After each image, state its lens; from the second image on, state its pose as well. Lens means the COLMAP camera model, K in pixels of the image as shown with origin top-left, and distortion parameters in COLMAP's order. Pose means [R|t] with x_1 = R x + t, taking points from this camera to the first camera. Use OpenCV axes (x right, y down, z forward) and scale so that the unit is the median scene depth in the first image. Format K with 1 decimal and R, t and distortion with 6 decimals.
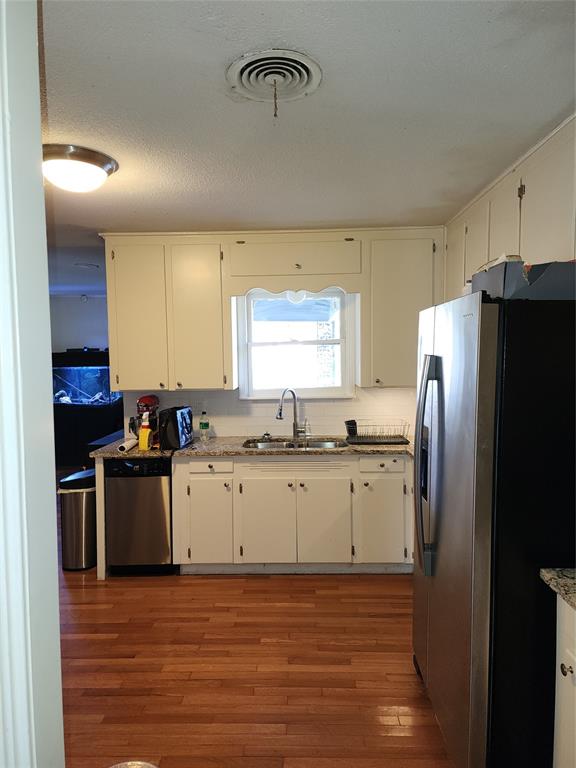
lens RADIAL K [[508.5, 0, 288.1], [0, 508.5, 384.5], [0, 0, 1]] dist [0.037502, -0.001717]
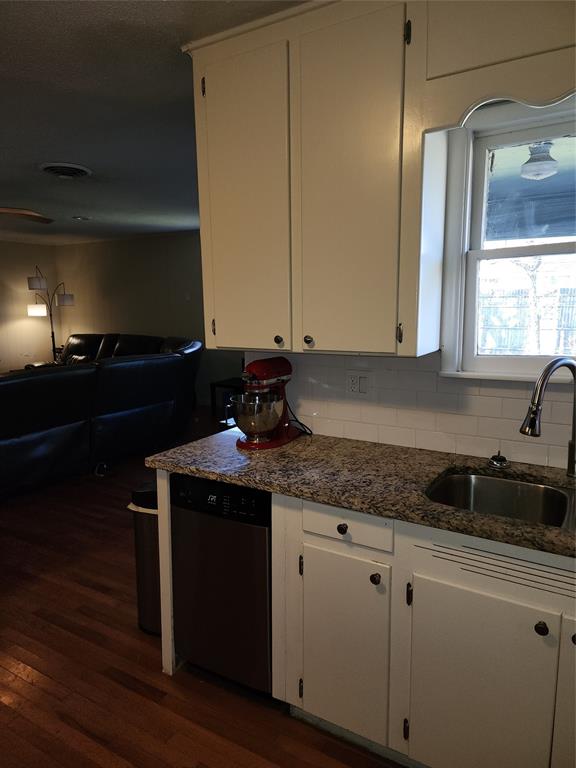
lens RADIAL K [[508.5, 0, 284.9], [0, 508.5, 384.7], [0, 0, 1]] dist [0.037502, -0.001717]
pose [[0.866847, 0.076347, -0.492694, 0.012946], [-0.026826, 0.993917, 0.106818, -0.009708], [0.497852, -0.079378, 0.863622, 0.562587]]
